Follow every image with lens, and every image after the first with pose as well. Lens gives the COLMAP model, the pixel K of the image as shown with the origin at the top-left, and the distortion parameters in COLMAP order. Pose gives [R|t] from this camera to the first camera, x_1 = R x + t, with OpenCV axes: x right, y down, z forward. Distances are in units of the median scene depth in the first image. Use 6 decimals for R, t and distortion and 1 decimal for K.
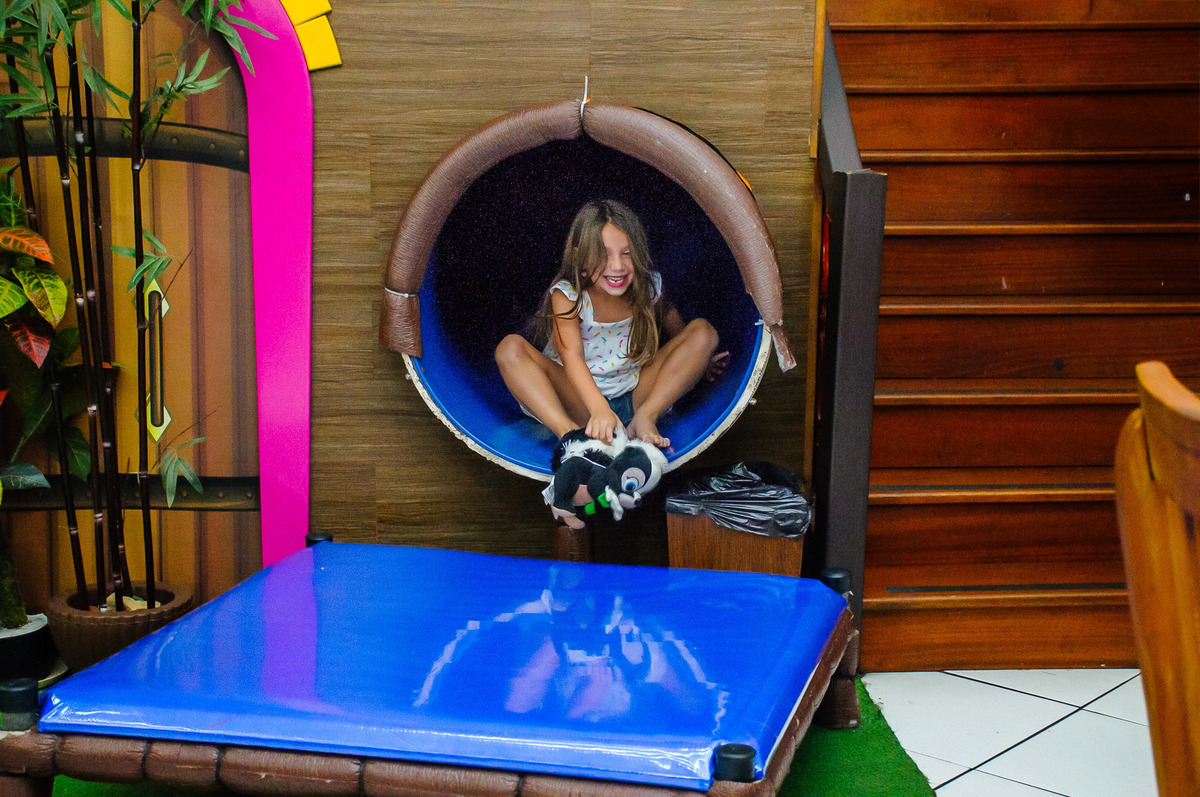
lens RADIAL K [[1707.3, 0, 600.4], [0, 1707.3, 398.3], [0, 0, 1]] dist [0.193995, 0.000000]
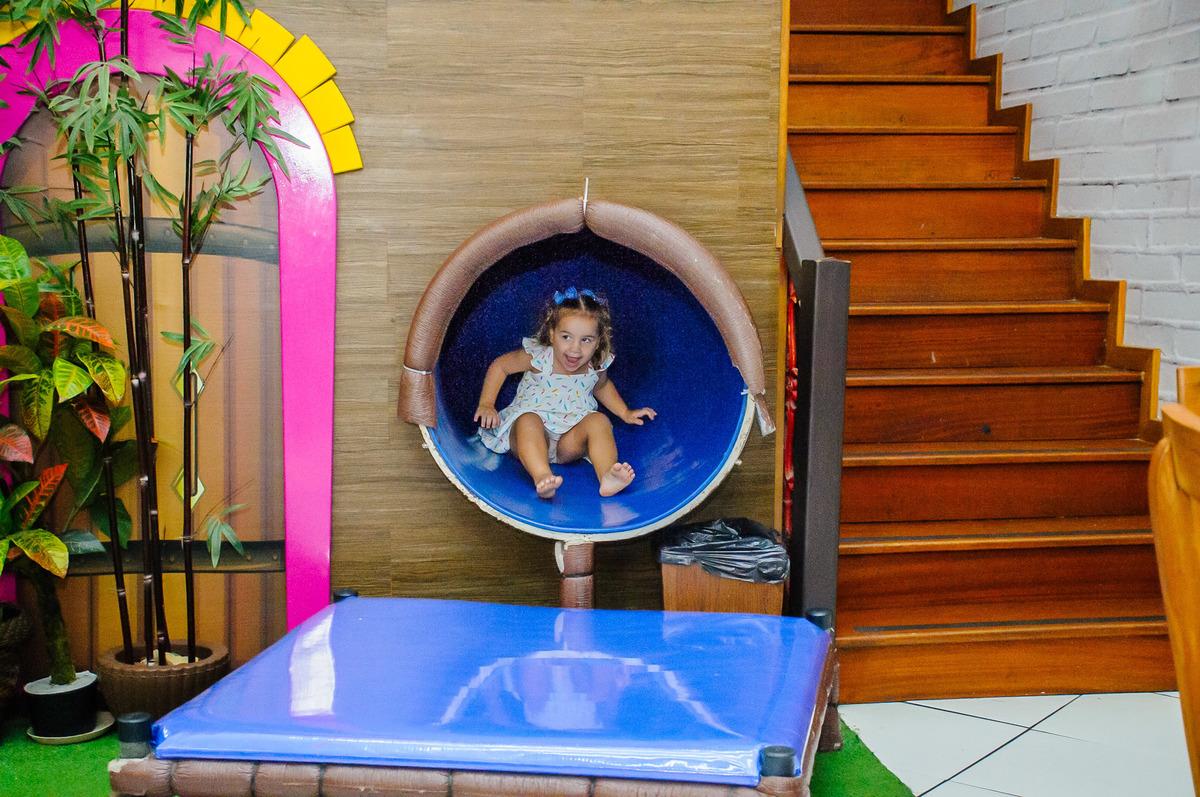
lens RADIAL K [[1707.3, 0, 598.6], [0, 1707.3, 398.0], [0, 0, 1]] dist [0.193995, 0.000000]
pose [[0.996967, -0.013757, 0.076605, -0.085310], [0.017533, 0.998653, -0.048839, 0.012538], [-0.075830, 0.050034, 0.995865, -0.114117]]
